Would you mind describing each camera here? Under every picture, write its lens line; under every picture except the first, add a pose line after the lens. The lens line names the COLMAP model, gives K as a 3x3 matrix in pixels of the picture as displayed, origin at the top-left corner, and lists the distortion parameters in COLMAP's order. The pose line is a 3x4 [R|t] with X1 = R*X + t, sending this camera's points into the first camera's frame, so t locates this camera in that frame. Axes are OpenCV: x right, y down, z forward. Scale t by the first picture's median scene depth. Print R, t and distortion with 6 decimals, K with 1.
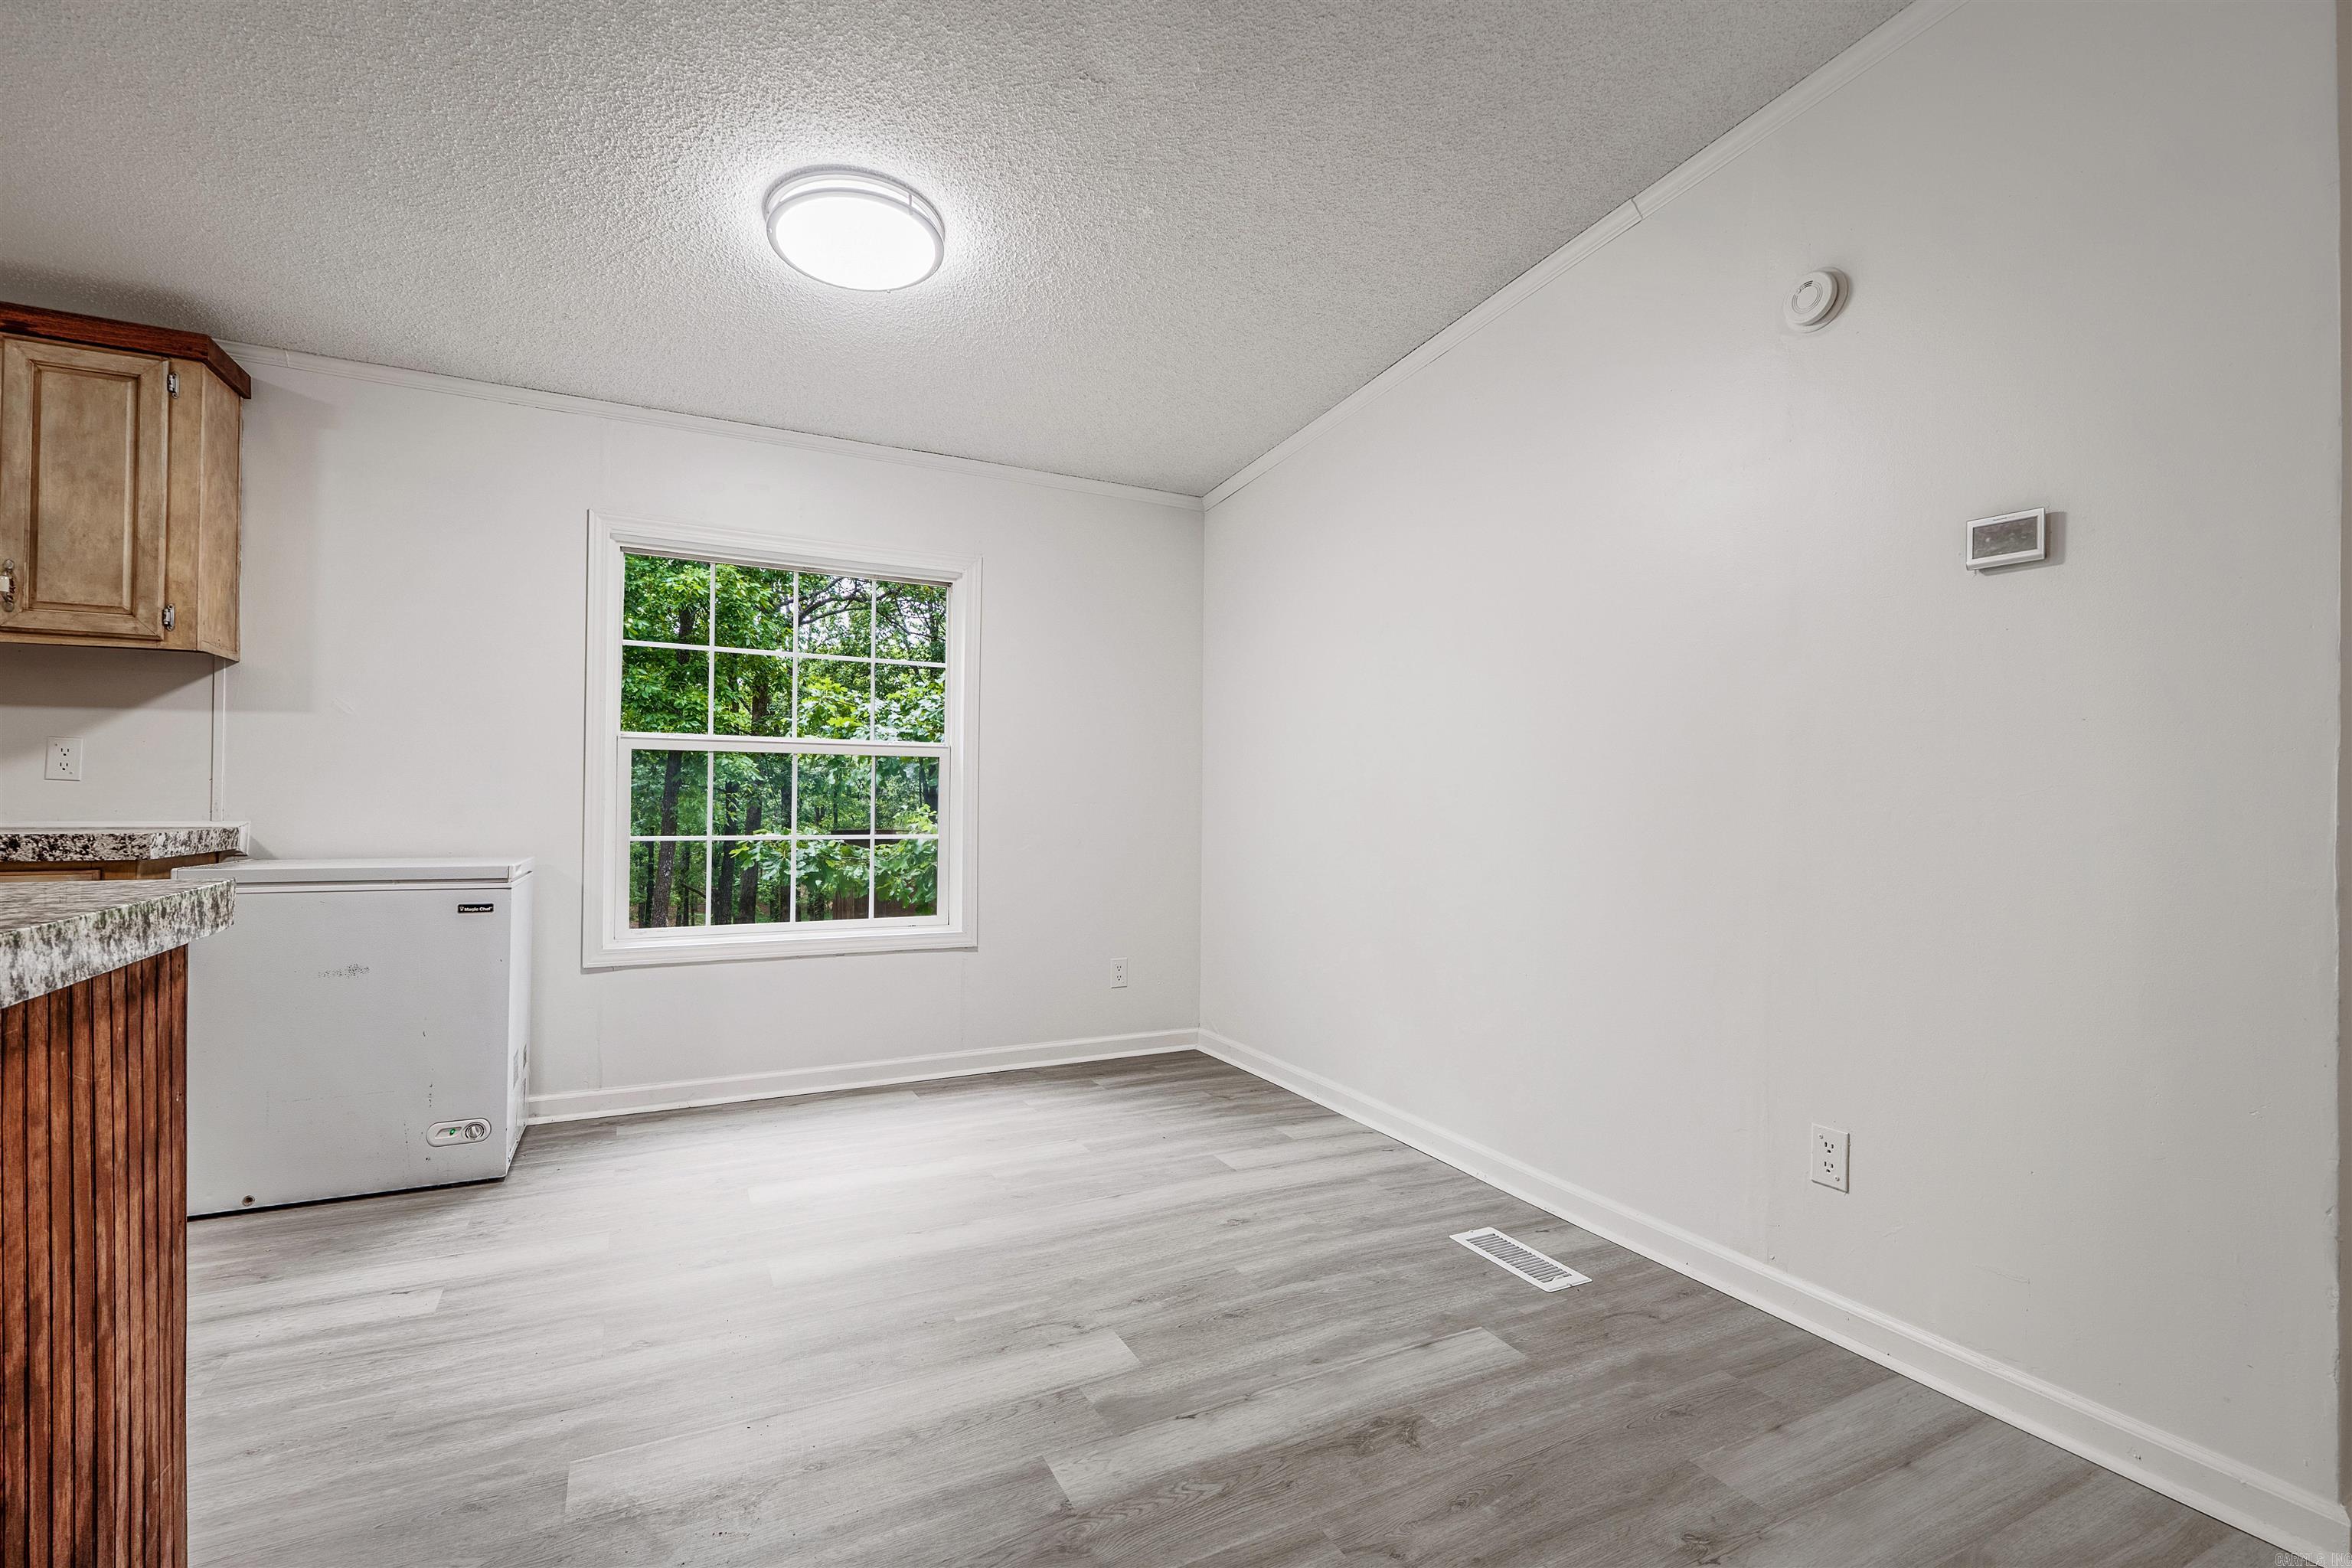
lens RADIAL K [[1046.3, 0, 1163.8], [0, 1046.3, 780.8], [0, 0, 1]] dist [-0.003248, -0.000831]
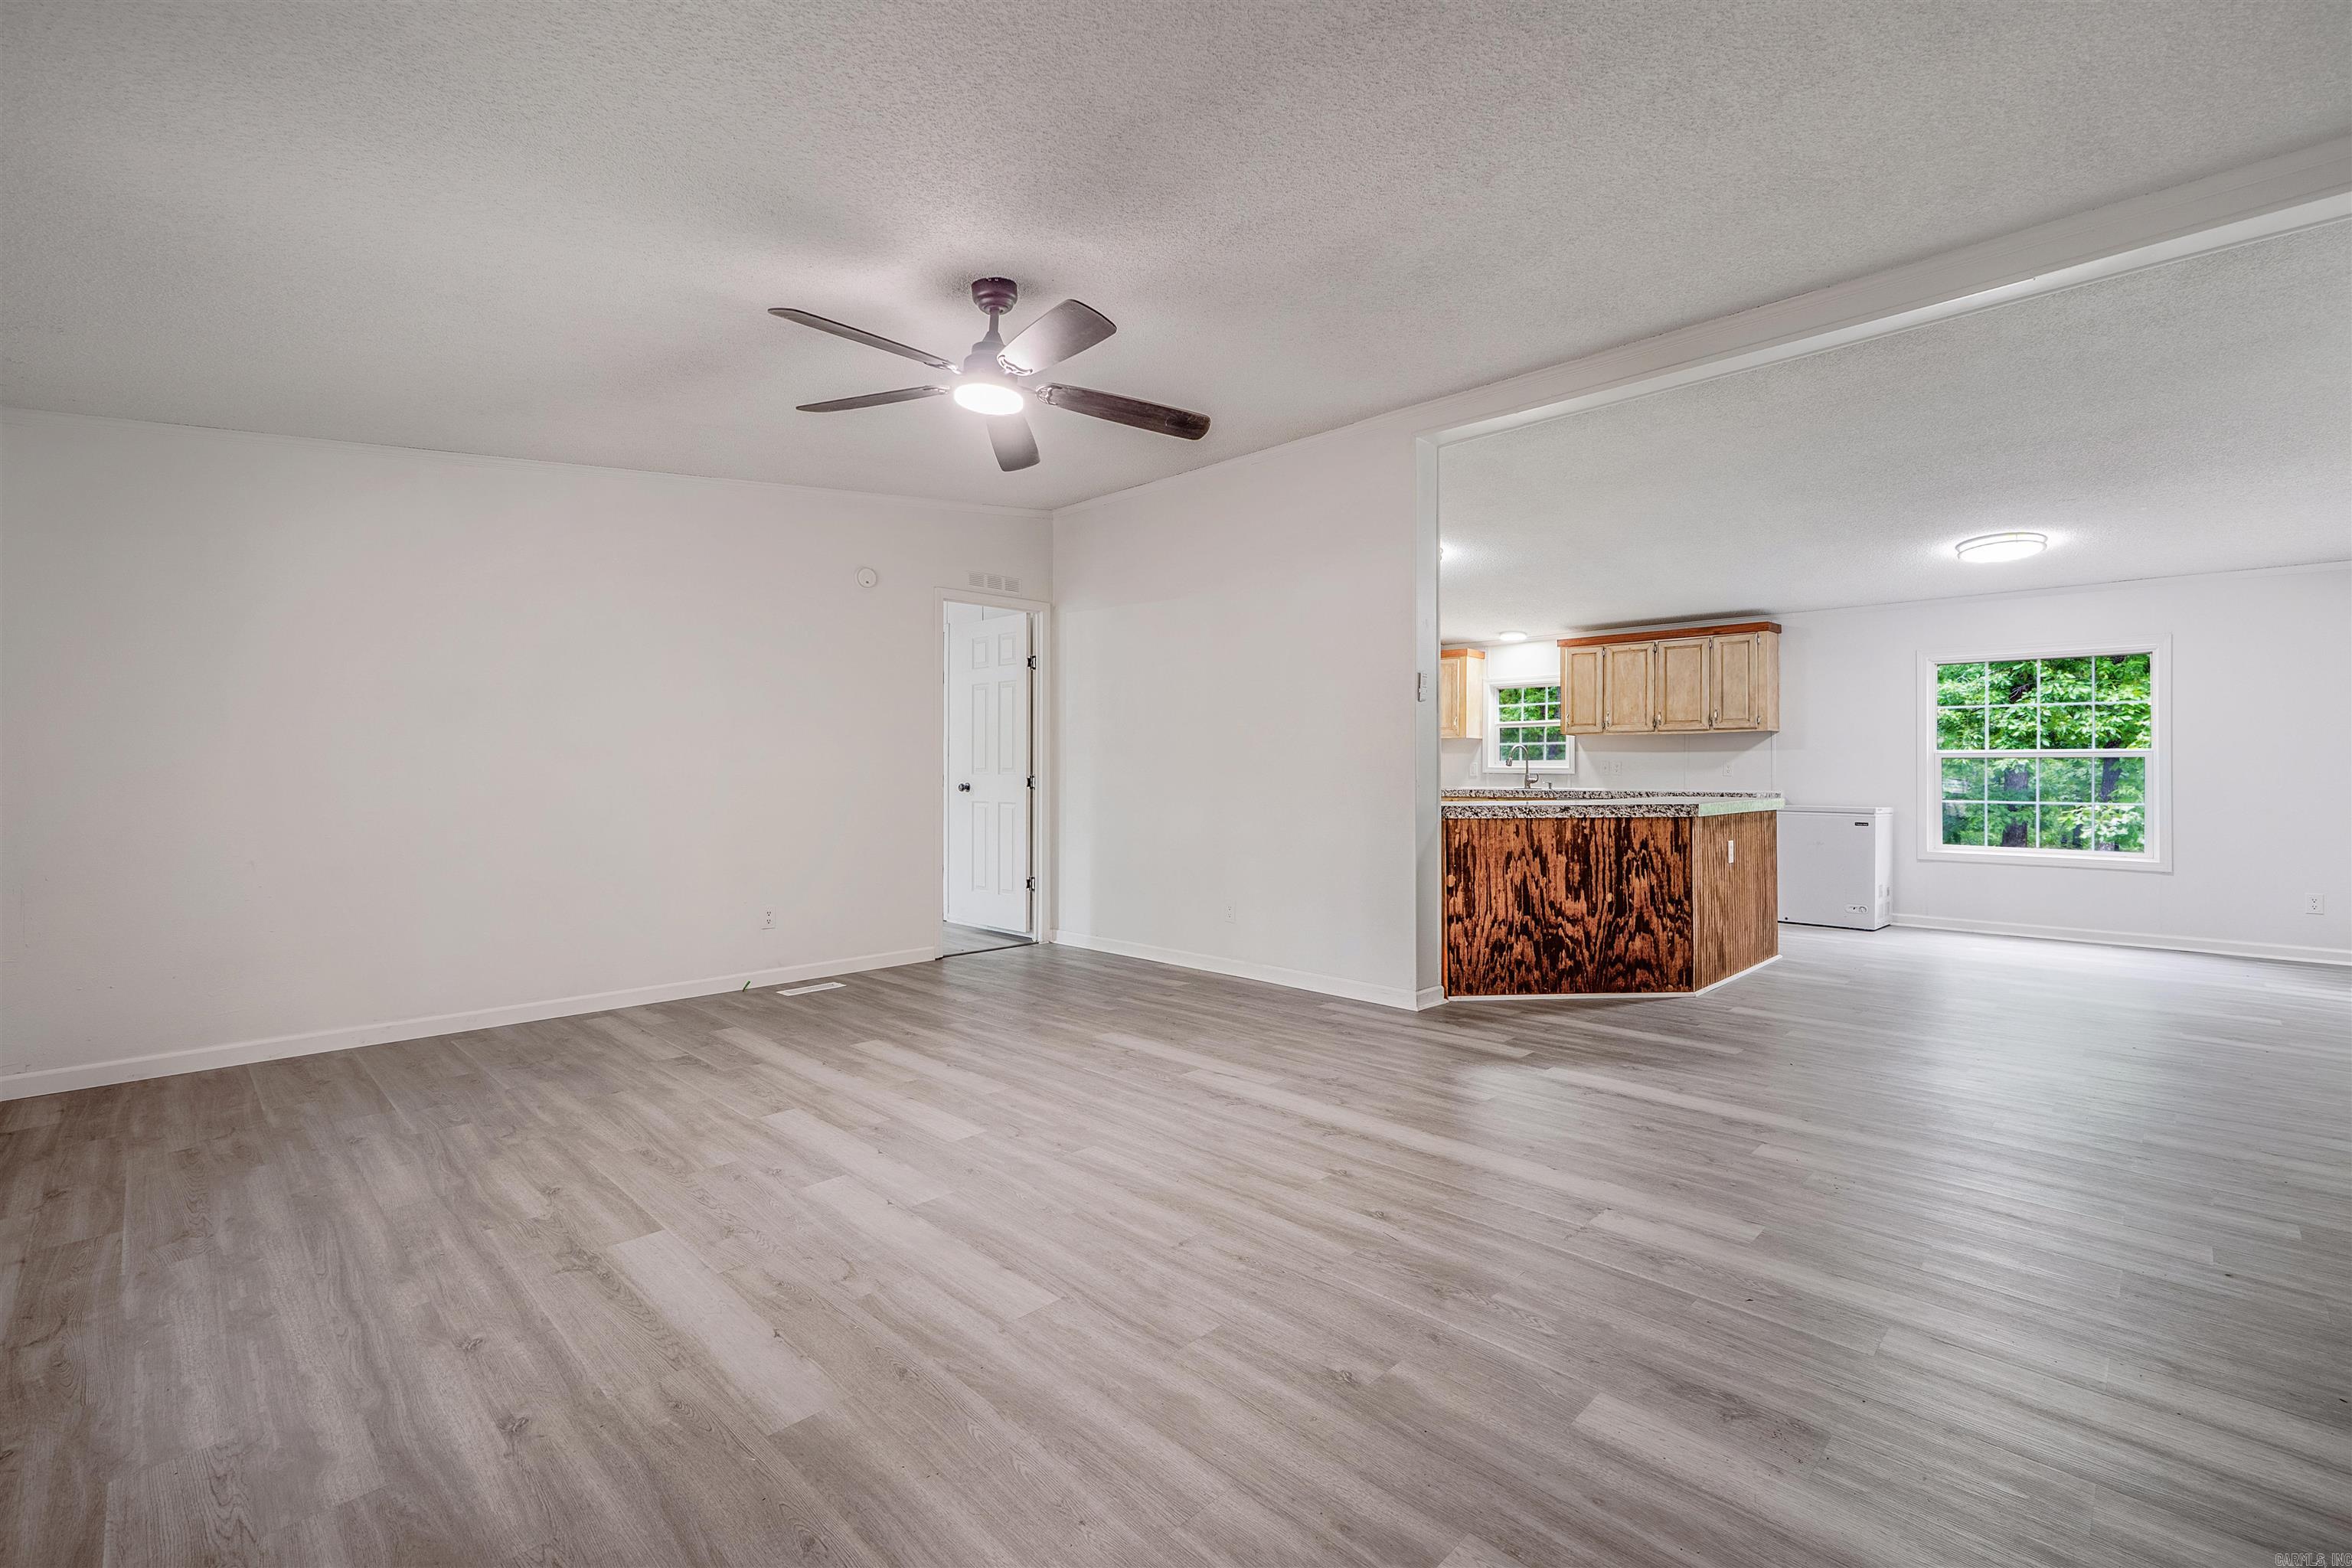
lens RADIAL K [[1001.4, 0, 1189.6], [0, 1001.4, 780.8], [0, 0, 1]] dist [-0.000831, -0.000497]
pose [[0.319302, -0.004833, -0.947641, 1.242410], [0.014034, 0.999901, -0.000371, -0.007307], [0.947549, -0.013181, 0.319338, -1.467476]]
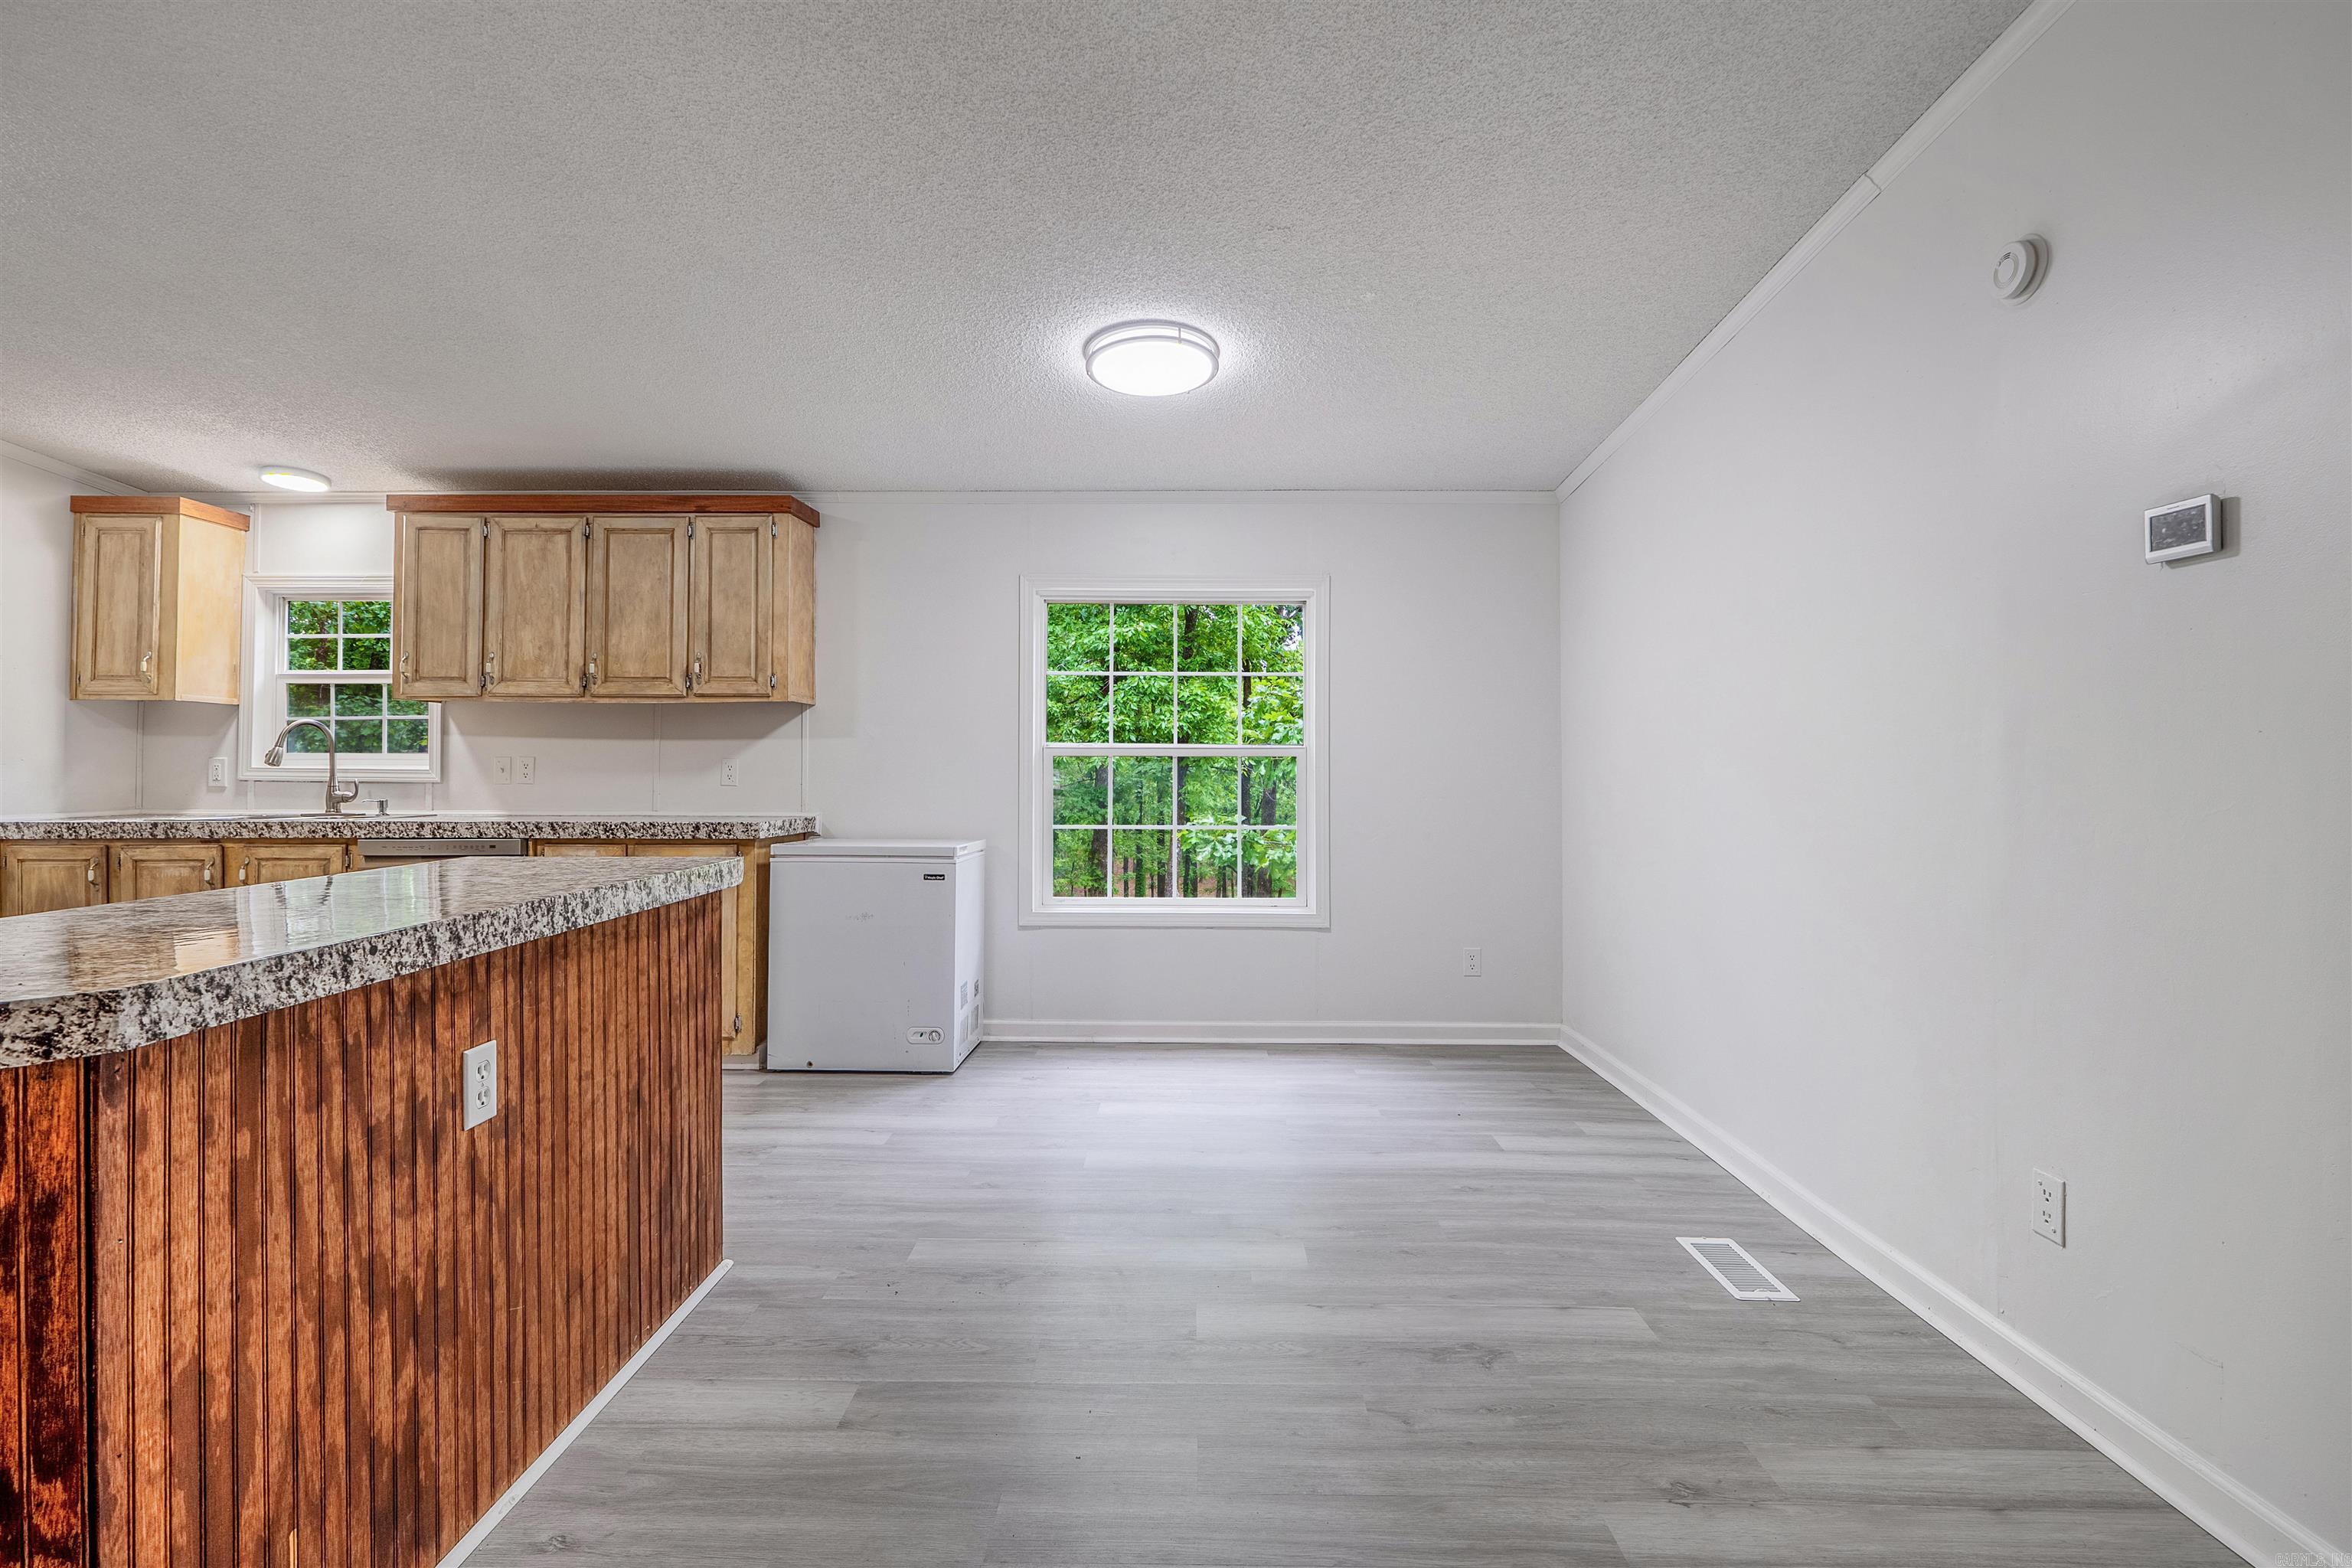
lens RADIAL K [[1105.9, 0, 1160.3], [0, 1105.9, 737.4], [0, 0, 1]] dist [-0.000774, -0.000521]
pose [[0.880187, -0.022776, -0.474080, 0.337184], [0.014756, 0.999678, -0.020631, -0.032337], [0.474398, 0.011163, 0.880240, -0.176865]]
